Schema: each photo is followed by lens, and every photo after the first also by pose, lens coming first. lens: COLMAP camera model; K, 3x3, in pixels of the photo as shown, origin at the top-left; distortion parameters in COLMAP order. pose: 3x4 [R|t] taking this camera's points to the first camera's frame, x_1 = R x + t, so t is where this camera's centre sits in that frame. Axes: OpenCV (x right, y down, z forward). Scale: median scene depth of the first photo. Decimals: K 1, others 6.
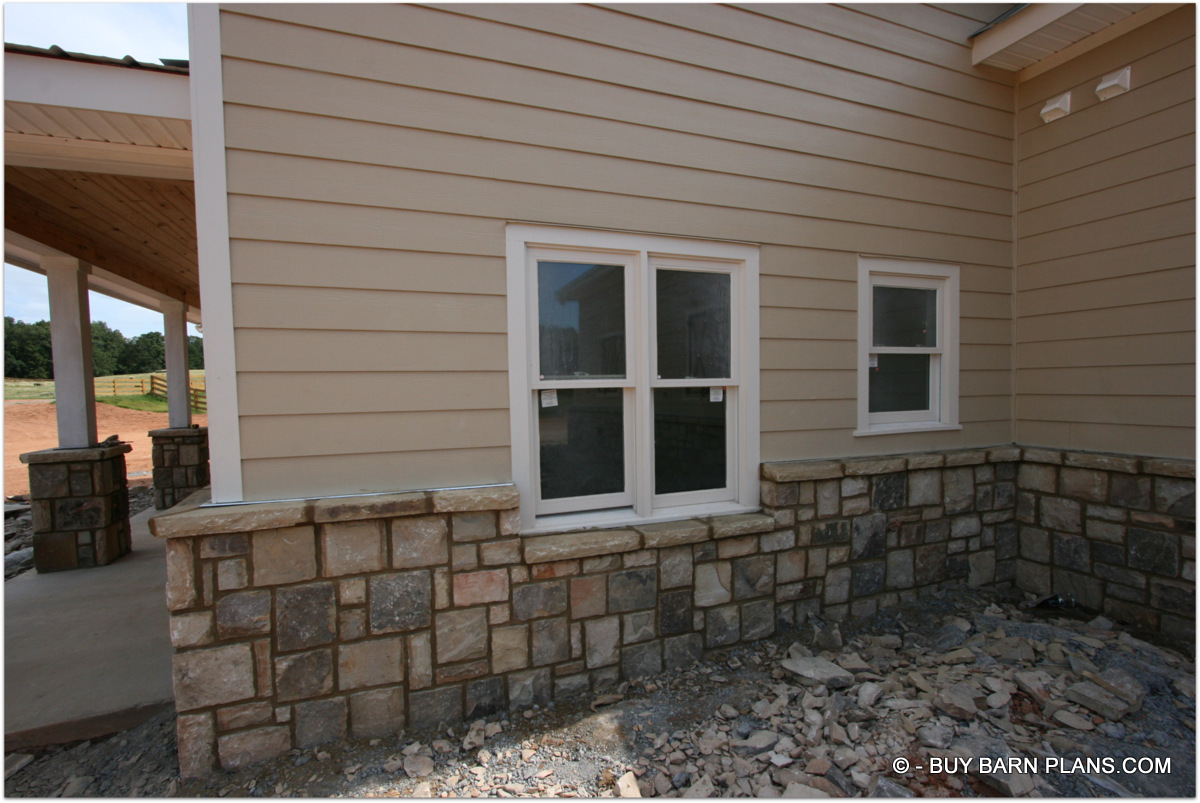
lens RADIAL K [[554.6, 0, 599.5], [0, 554.6, 416.5], [0, 0, 1]] dist [-0.011751, 0.000043]
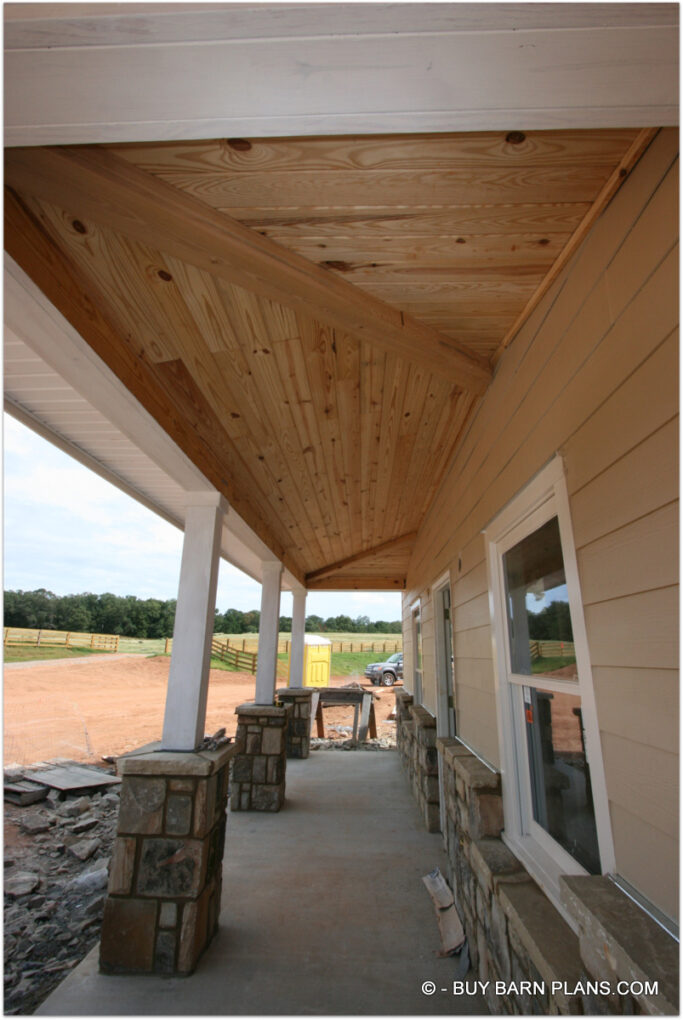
lens RADIAL K [[471.4, 0, 341.5], [0, 471.4, 510.0], [0, 0, 1]] dist [-0.011751, 0.000043]
pose [[0.918513, -0.086910, -0.385721, -0.399584], [-0.050136, 0.942068, -0.331654, -0.033199], [0.392200, 0.323967, 0.860944, 0.368095]]
